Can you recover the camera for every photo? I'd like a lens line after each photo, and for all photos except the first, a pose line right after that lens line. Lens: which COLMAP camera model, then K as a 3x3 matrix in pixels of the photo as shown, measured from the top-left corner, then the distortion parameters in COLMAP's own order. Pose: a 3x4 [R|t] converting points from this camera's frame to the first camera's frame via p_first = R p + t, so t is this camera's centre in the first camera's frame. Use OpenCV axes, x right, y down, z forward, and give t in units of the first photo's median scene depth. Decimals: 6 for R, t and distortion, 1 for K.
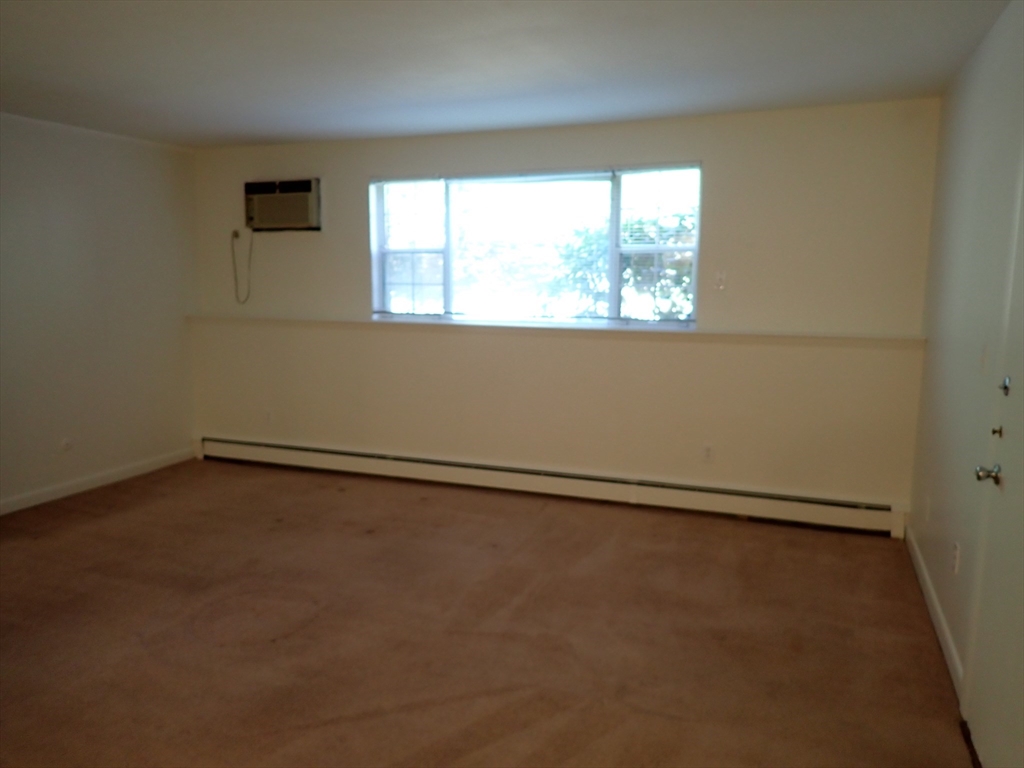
lens RADIAL K [[753.1, 0, 512.0], [0, 753.1, 384.0], [0, 0, 1]] dist [0.002363, 0.000537]
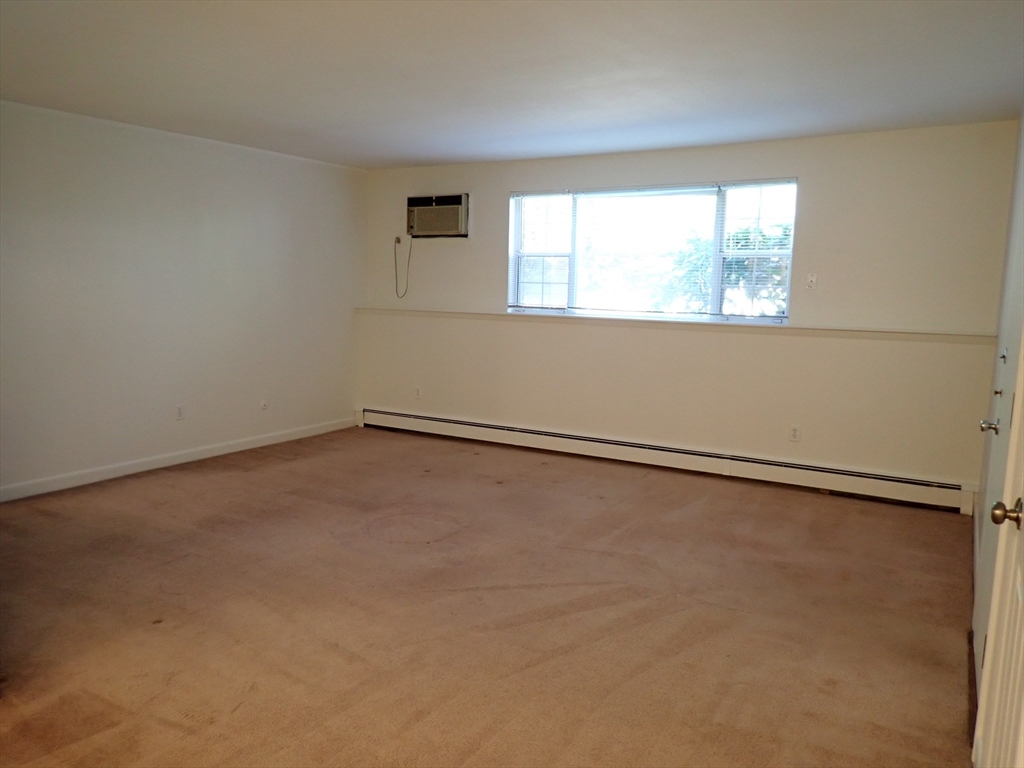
lens RADIAL K [[753.1, 0, 512.0], [0, 753.1, 384.0], [0, 0, 1]] dist [0.002363, 0.000537]
pose [[0.985738, 0.038036, -0.163935, 0.022095], [-0.040757, 0.999081, -0.013268, 0.046856], [0.163279, 0.019760, 0.986382, -0.180636]]
